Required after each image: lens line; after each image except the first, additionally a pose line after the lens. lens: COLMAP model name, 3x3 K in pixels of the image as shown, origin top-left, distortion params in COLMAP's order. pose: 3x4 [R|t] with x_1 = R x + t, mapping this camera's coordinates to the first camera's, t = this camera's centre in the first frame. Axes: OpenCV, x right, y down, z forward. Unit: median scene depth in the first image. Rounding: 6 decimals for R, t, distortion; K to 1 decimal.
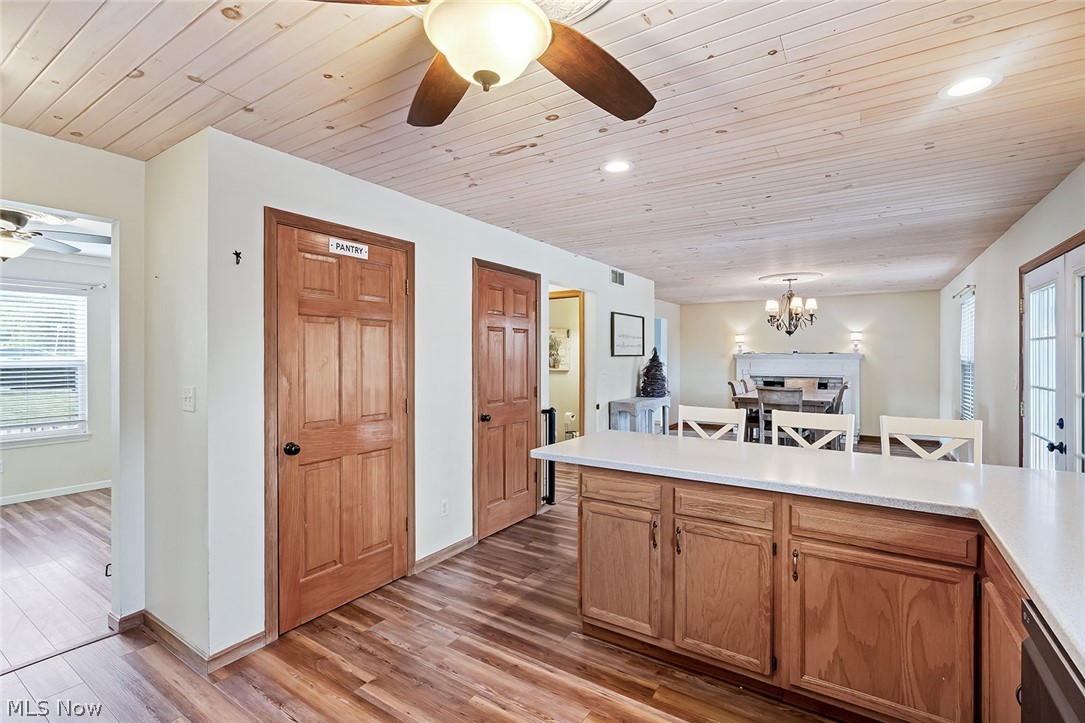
lens RADIAL K [[502.5, 0, 542.7], [0, 502.5, 354.4], [0, 0, 1]] dist [-0.007533, 0.002201]
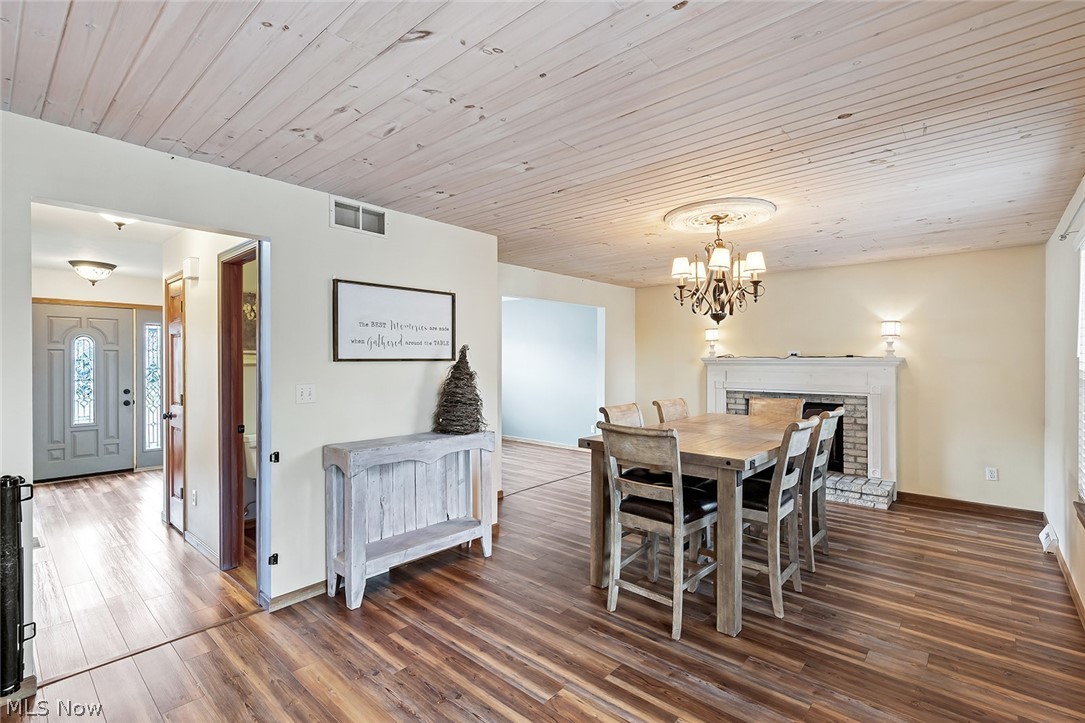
lens RADIAL K [[502.5, 0, 531.3], [0, 502.5, 364.6], [0, 0, 1]] dist [-0.007533, 0.002201]
pose [[0.987876, 0.002196, -0.155229, 0.430709], [-0.000514, 0.999941, 0.010870, 0.001539], [0.155244, -0.010658, 0.987819, 0.495592]]
